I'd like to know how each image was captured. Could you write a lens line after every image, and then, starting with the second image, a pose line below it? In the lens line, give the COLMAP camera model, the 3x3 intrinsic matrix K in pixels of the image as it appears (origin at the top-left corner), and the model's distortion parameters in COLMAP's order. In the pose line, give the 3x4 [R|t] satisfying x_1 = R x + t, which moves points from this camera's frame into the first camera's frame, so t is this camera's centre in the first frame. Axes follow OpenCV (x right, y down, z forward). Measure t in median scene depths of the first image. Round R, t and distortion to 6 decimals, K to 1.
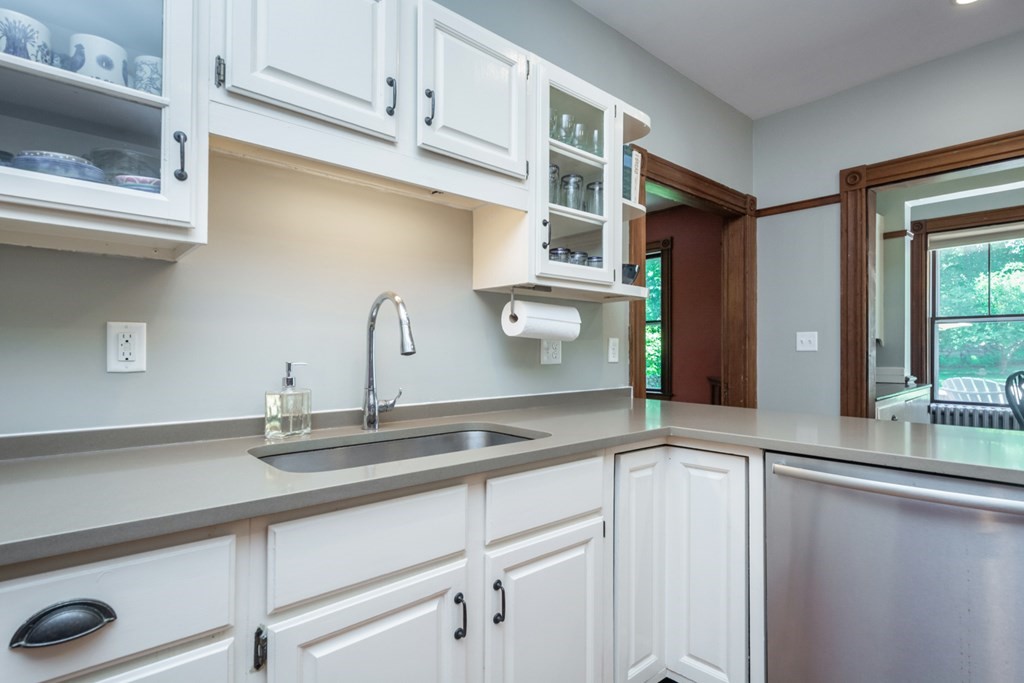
lens RADIAL K [[511.6, 0, 514.5], [0, 511.6, 347.4], [0, 0, 1]] dist [0.001141, -0.000358]
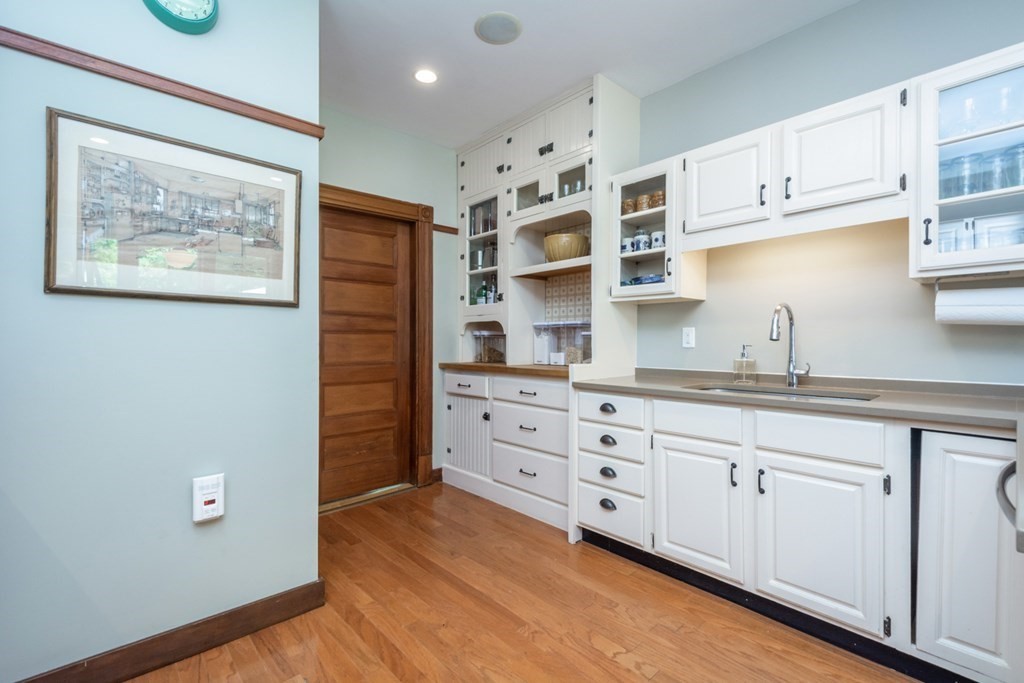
lens RADIAL K [[449.2, 0, 519.4], [0, 449.2, 345.6], [0, 0, 1]] dist [0.002485, 0.000210]
pose [[0.033216, 0.005572, -0.999433, 0.915335], [0.004634, 0.999973, 0.005729, 0.013196], [0.999437, -0.004822, 0.033190, 0.076510]]
